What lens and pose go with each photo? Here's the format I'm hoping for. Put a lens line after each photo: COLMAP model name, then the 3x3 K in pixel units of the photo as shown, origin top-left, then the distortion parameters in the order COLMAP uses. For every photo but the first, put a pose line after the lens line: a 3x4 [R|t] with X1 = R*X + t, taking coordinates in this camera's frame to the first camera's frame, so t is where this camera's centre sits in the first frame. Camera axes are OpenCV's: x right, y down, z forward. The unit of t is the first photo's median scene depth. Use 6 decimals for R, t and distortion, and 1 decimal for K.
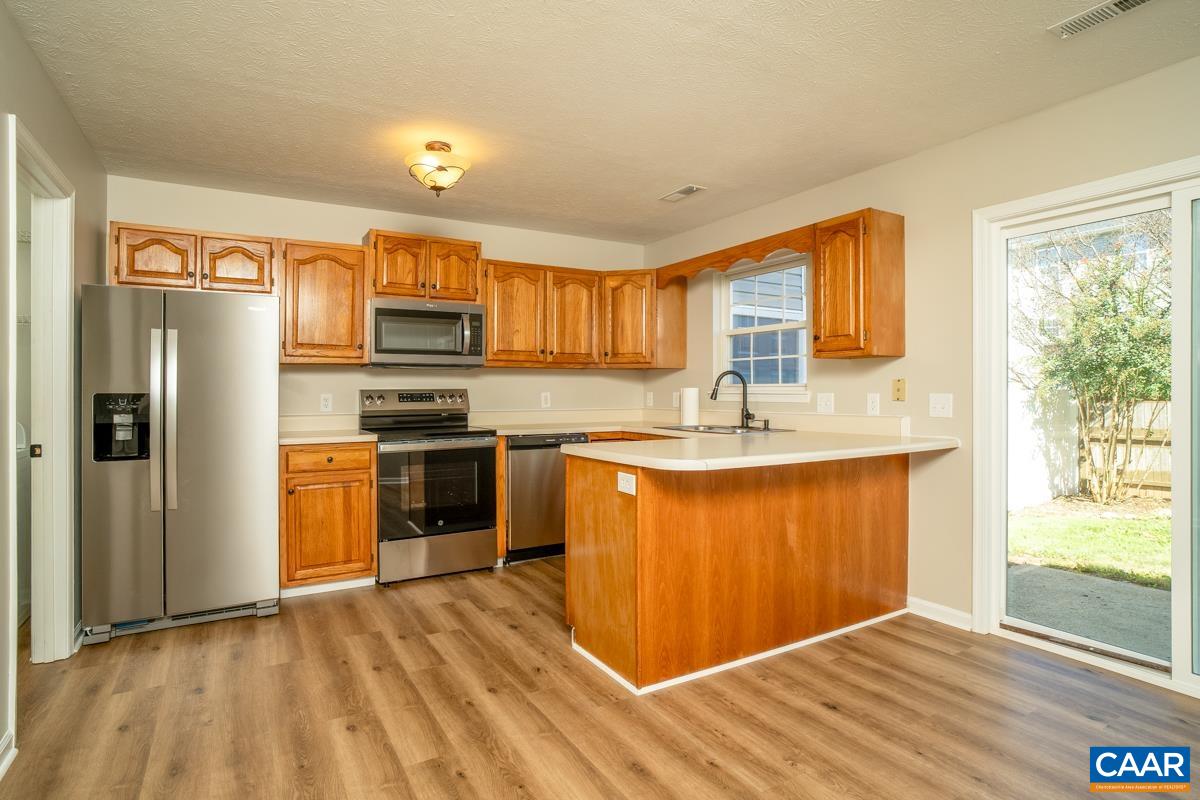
lens RADIAL K [[632.0, 0, 603.3], [0, 632.0, 390.2], [0, 0, 1]] dist [-0.029971, 0.001407]
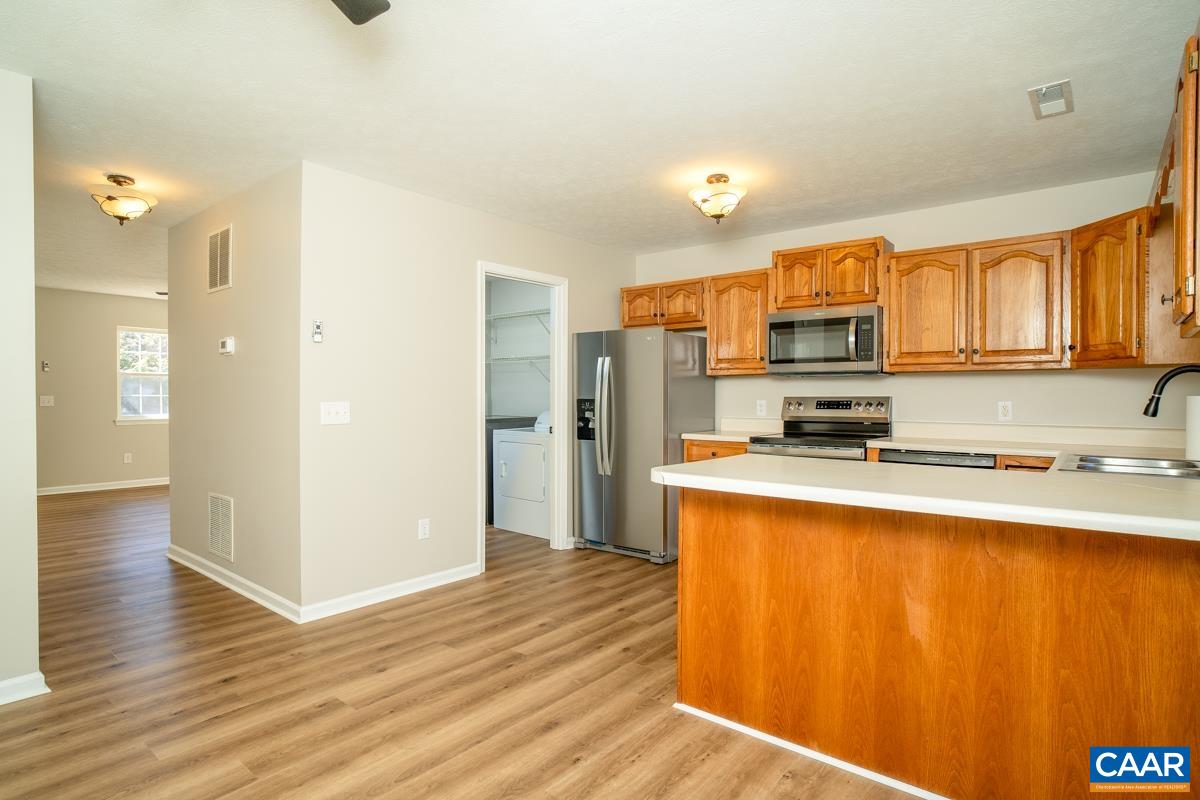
lens RADIAL K [[626.4, 0, 598.4], [0, 626.4, 402.3], [0, 0, 1]] dist [-0.052839, 0.027579]
pose [[0.347209, 0.011187, -0.937721, 0.540202], [-0.004216, 0.999937, 0.010369, -0.001490], [0.937778, 0.000353, 0.347235, 0.322589]]
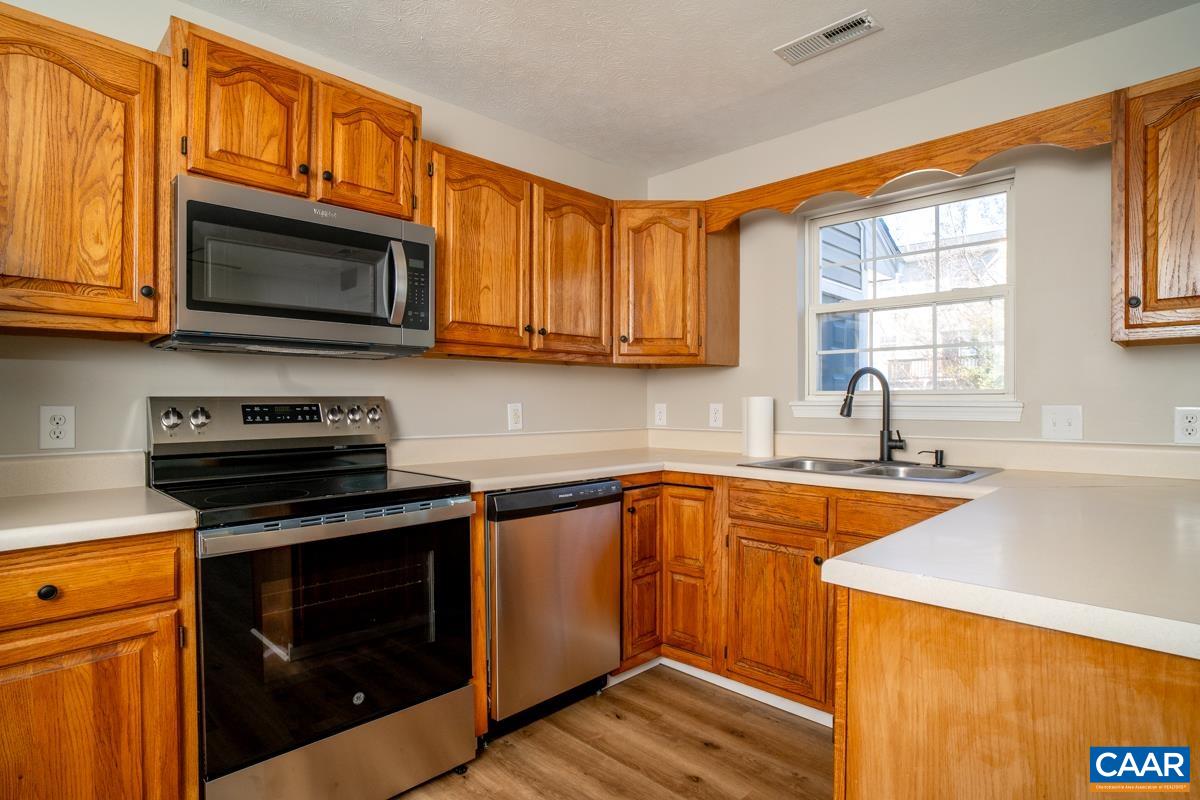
lens RADIAL K [[624.8, 0, 603.2], [0, 624.8, 409.7], [0, 0, 1]] dist [-0.054571, 0.026819]
pose [[0.966744, -0.001627, 0.255740, -0.191489], [-0.001745, 0.999915, 0.012957, 0.001823], [-0.255739, -0.012972, 0.966659, 0.513971]]
